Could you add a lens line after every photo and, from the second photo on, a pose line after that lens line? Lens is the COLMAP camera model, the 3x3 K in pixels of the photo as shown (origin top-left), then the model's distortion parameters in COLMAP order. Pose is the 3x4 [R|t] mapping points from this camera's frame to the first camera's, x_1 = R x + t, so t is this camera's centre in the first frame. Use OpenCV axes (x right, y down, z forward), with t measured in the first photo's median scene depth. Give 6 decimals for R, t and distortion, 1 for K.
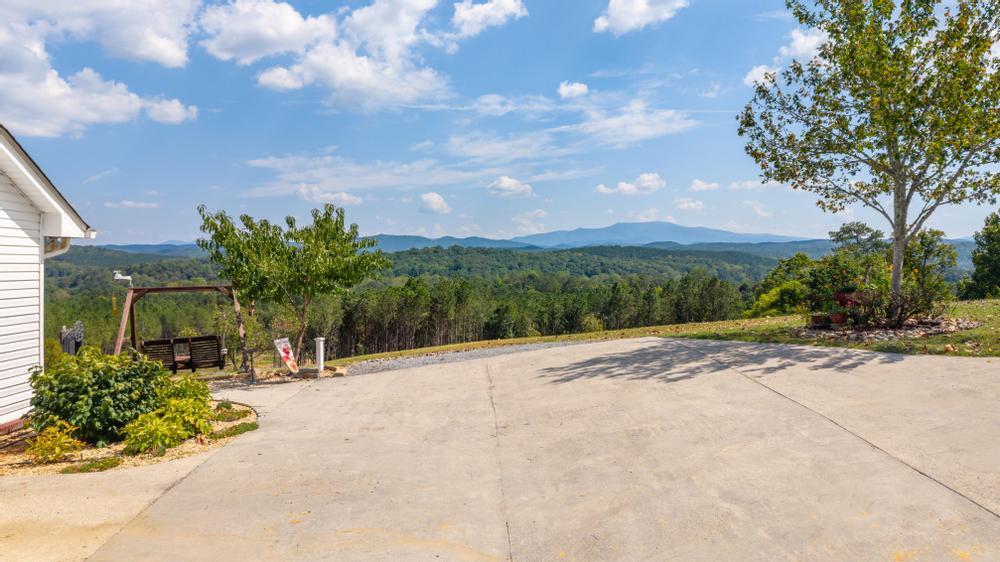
lens RADIAL K [[674.5, 0, 498.0], [0, 674.5, 265.2], [0, 0, 1]] dist [0.007074, -0.002686]
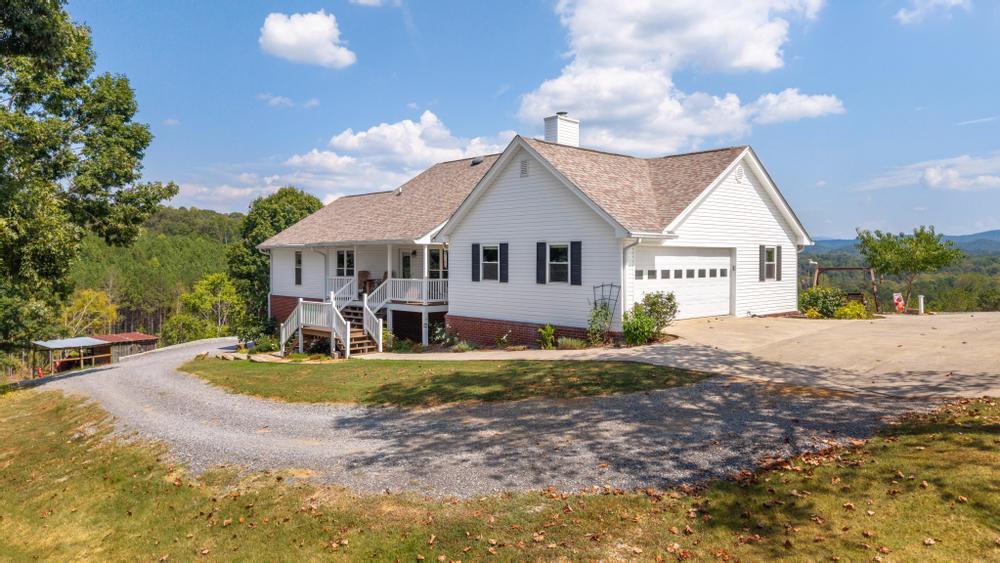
lens RADIAL K [[674.5, 0, 498.0], [0, 674.5, 265.7], [0, 0, 1]] dist [0.007074, -0.002686]
pose [[0.655464, 0.005973, -0.755203, 0.410958], [-0.001647, 0.999978, 0.006480, 0.017615], [0.755225, -0.003003, 0.655459, -1.193048]]
